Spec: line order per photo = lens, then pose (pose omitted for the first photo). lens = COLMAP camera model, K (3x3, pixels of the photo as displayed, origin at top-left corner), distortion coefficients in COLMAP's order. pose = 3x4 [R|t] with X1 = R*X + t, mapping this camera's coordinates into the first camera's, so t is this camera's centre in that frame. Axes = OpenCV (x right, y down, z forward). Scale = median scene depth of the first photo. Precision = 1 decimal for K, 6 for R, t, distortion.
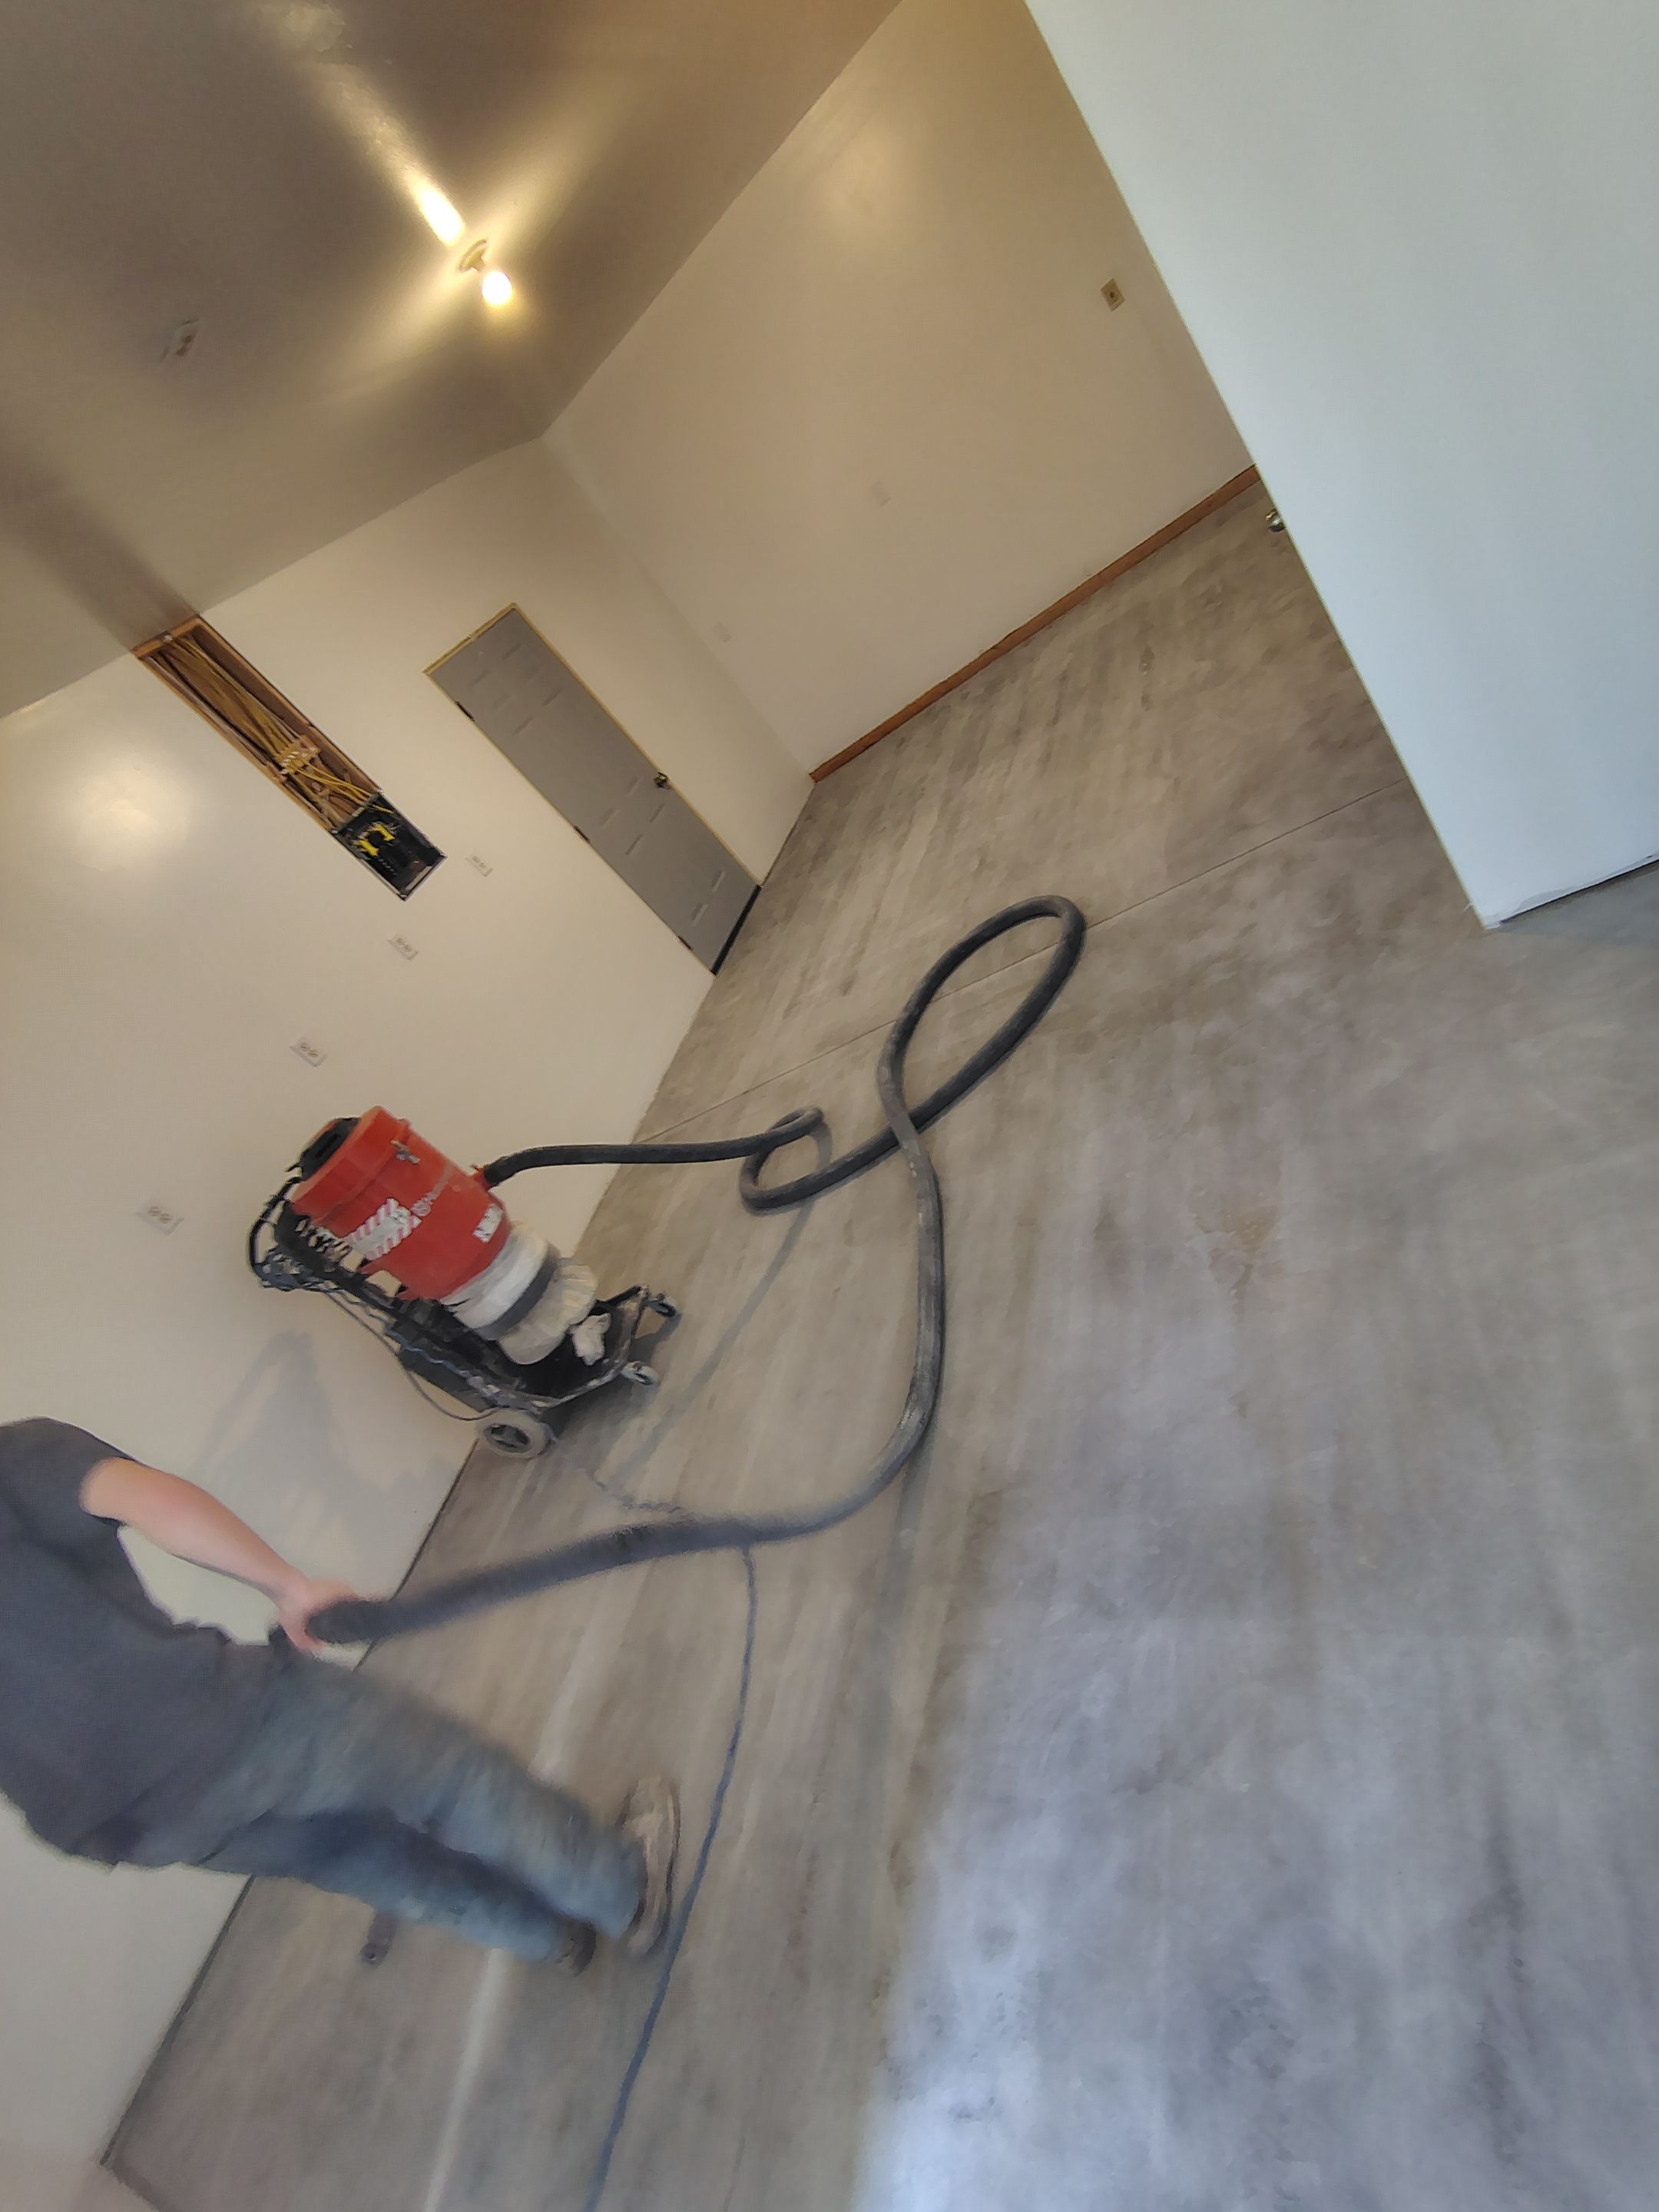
lens RADIAL K [[1036.9, 0, 818.3], [0, 1036.9, 1105.1], [0, 0, 1]] dist [-0.011250, 0.004111]
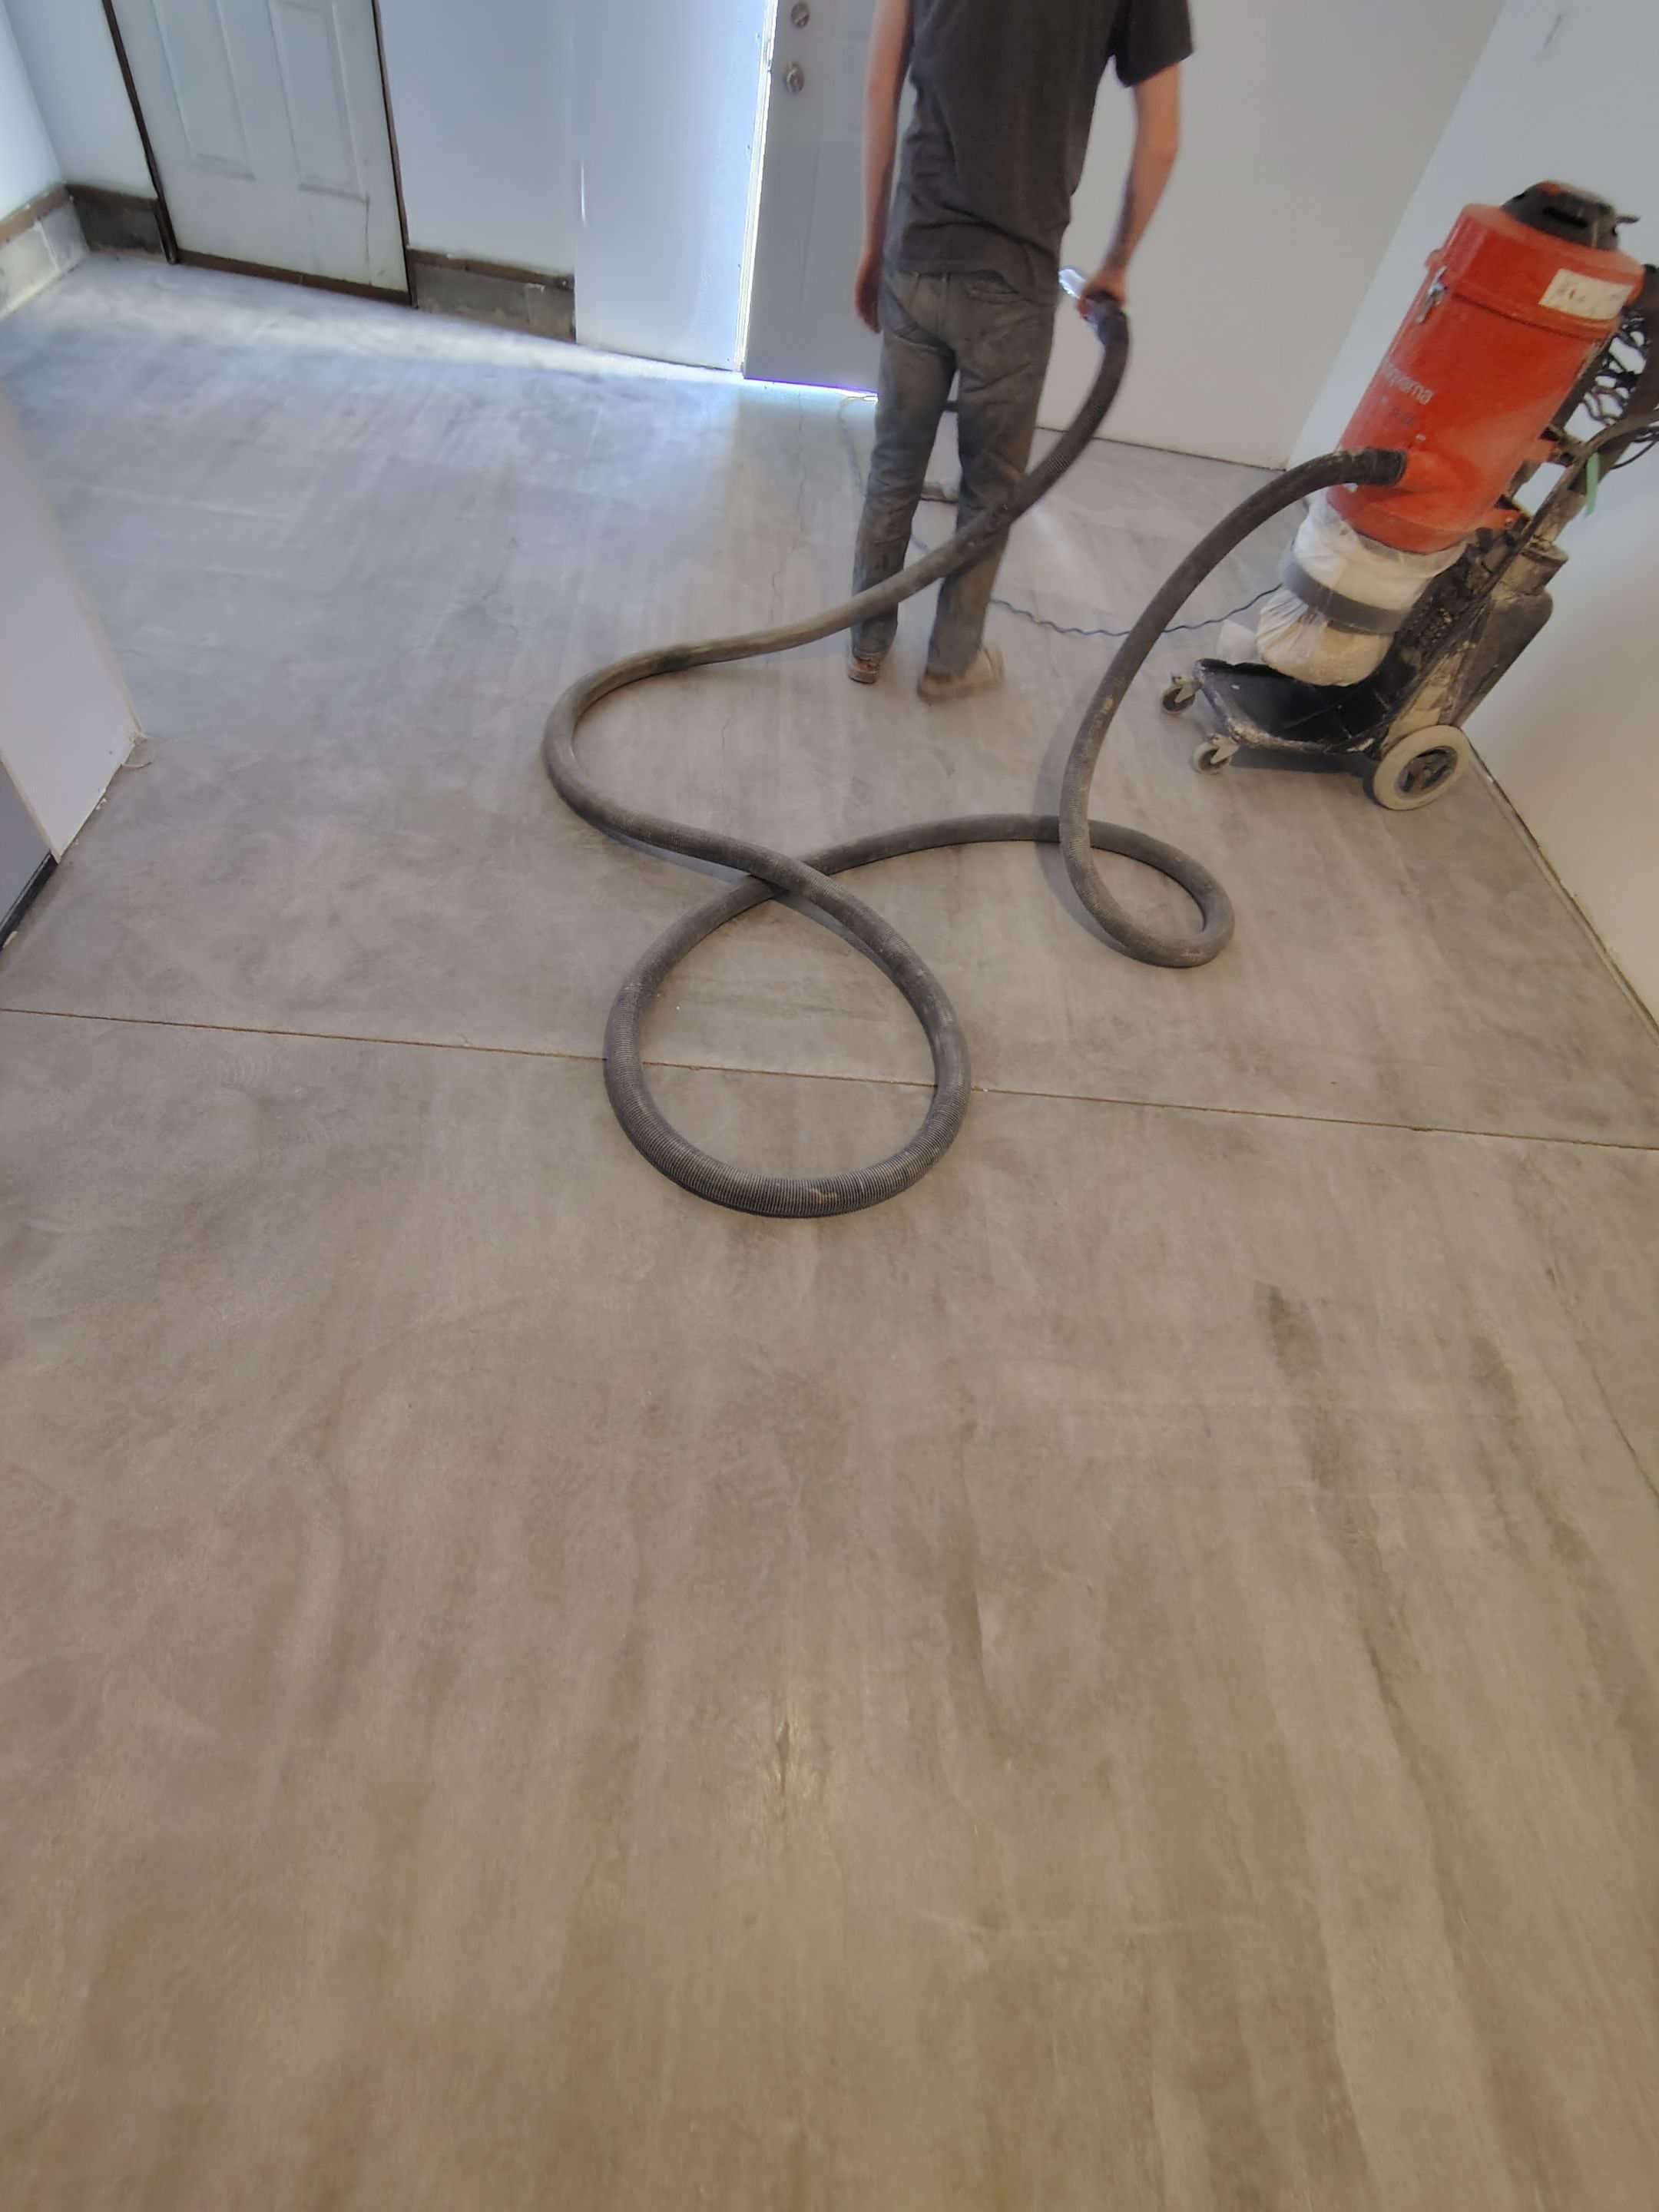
lens RADIAL K [[1036.9, 0, 818.3], [0, 1036.9, 1105.1], [0, 0, 1]] dist [-0.011250, 0.004111]
pose [[-0.827358, 0.507570, 0.240523, 0.089509], [0.199961, -0.133995, 0.970598, -1.264358], [0.524876, 0.851127, 0.009368, 1.994151]]
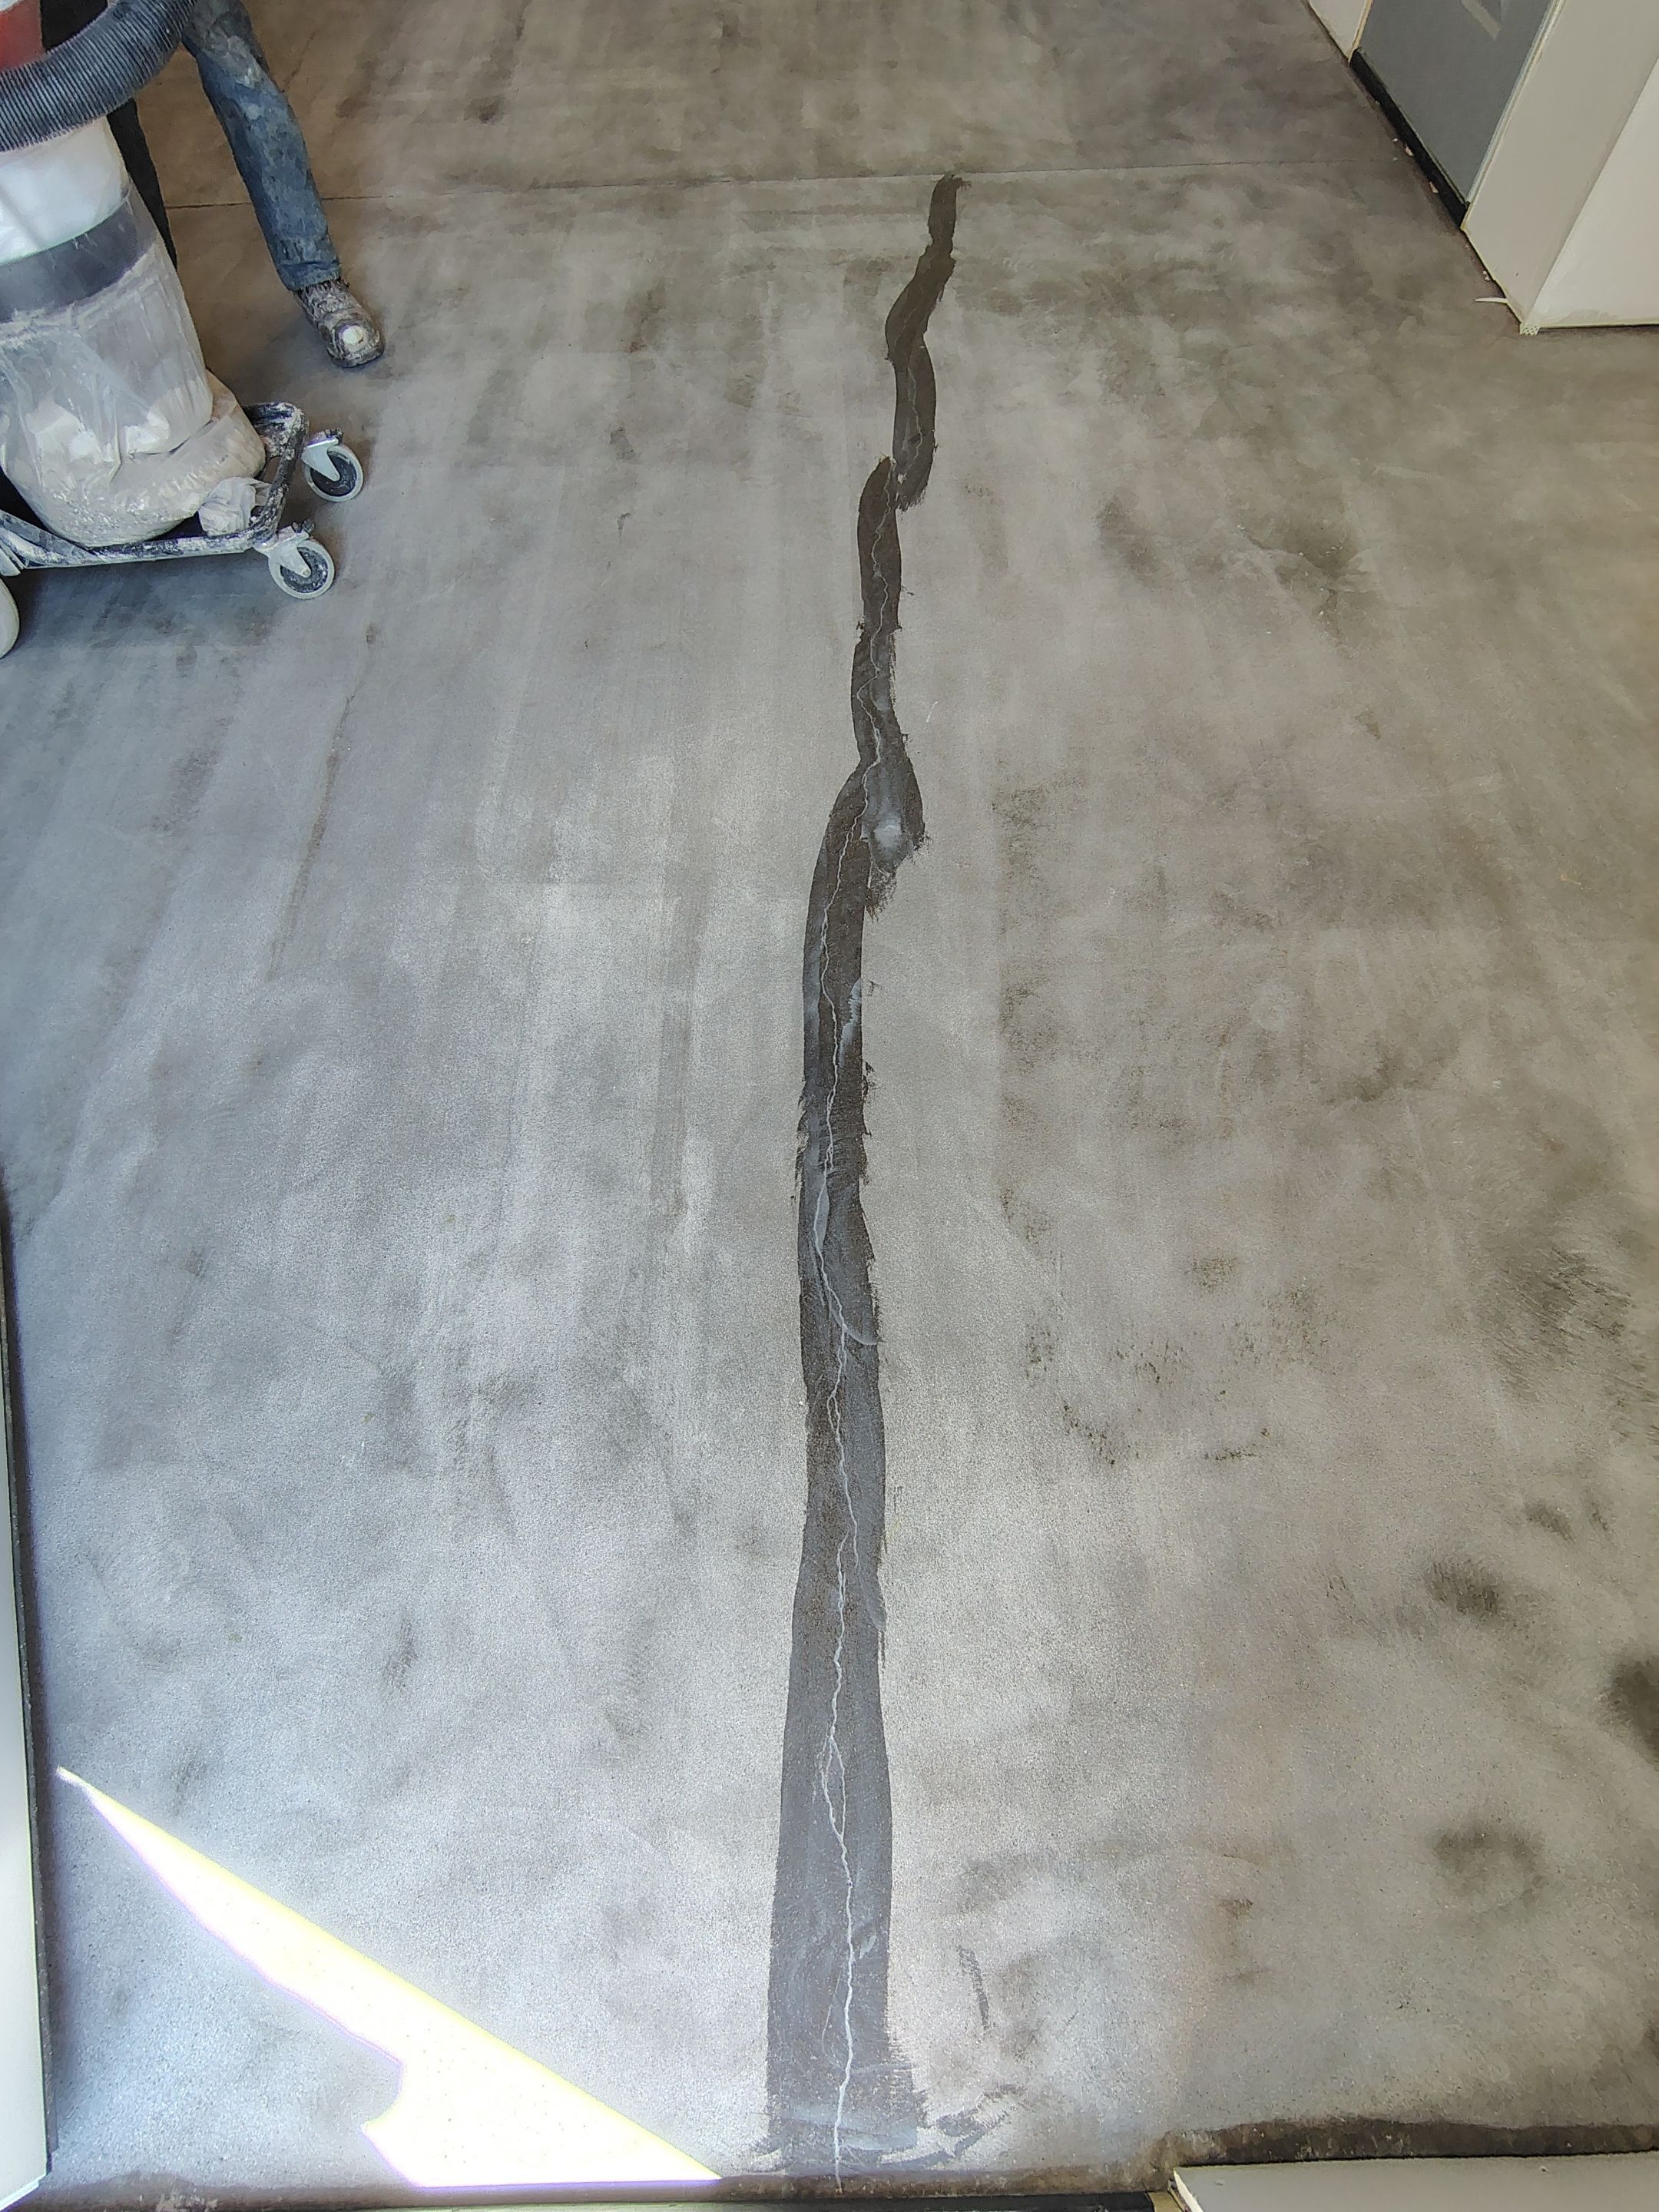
lens RADIAL K [[1036.9, 0, 818.3], [0, 1036.9, 1105.1], [0, 0, 1]] dist [-0.011250, 0.004111]
pose [[0.748434, 0.060165, 0.660474, -0.453787], [-0.296469, 0.921186, 0.252038, 0.504305], [-0.593255, -0.384444, 0.707284, 0.580374]]
